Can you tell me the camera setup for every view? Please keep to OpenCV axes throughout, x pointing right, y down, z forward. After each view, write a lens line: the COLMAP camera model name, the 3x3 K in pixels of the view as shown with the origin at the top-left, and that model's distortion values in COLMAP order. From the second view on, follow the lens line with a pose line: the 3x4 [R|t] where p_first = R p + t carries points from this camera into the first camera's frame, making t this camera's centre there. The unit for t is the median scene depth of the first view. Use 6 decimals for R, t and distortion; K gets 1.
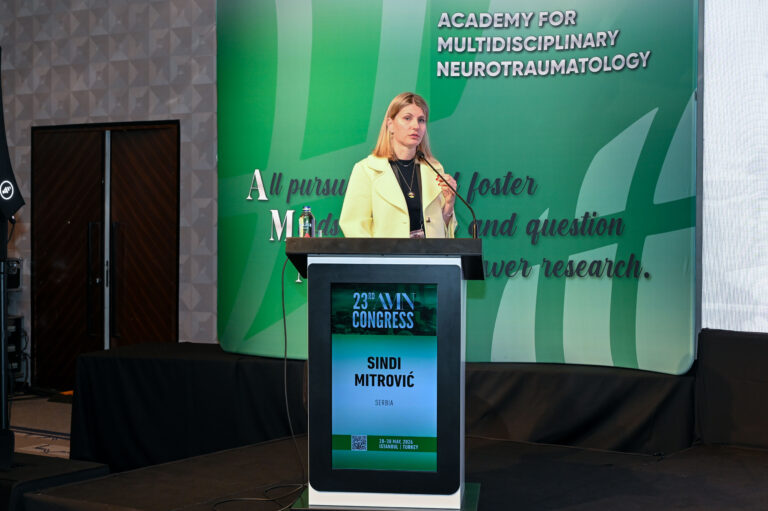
lens RADIAL K [[1317.9, 0, 384.0], [0, 1317.9, 255.5], [0, 0, 1]] dist [-0.009315, -0.047705]
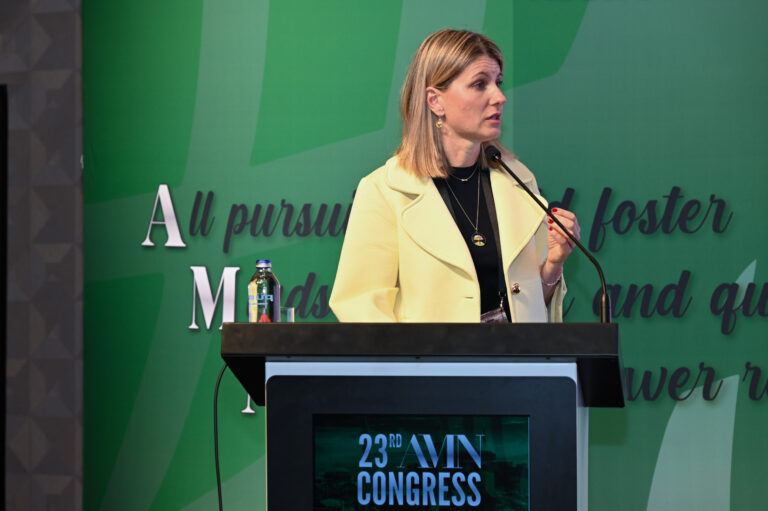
lens RADIAL K [[2698.5, 0, 384.0], [0, 2698.5, 255.5], [0, 0, 1]] dist [0.008146, -0.821251]
pose [[0.999881, -0.005533, -0.014434, 0.000769], [0.004982, 0.999269, -0.037905, -0.000180], [0.014633, 0.037828, 0.999177, -0.008054]]
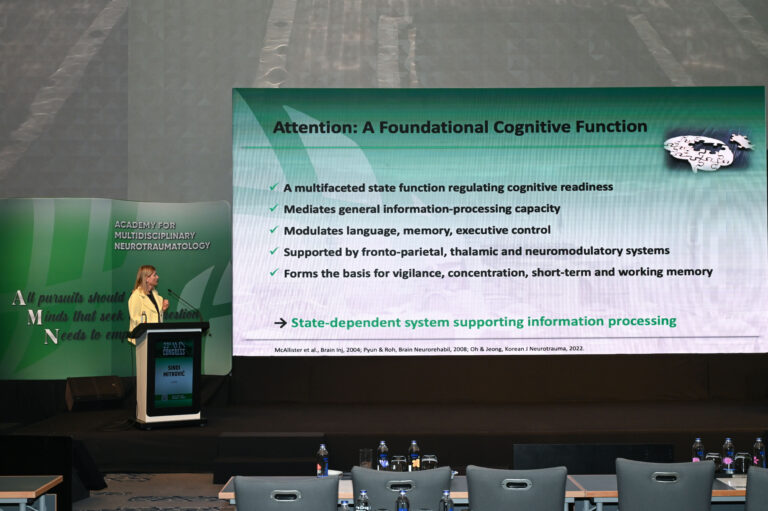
lens RADIAL K [[956.0, 0, 384.0], [0, 956.0, 255.5], [0, 0, 1]] dist [-0.003409, -0.003574]
pose [[0.823991, 0.016679, 0.566358, -0.512241], [0.025468, 0.997466, -0.066429, -0.005833], [-0.566031, 0.069160, 0.821478, -0.603724]]
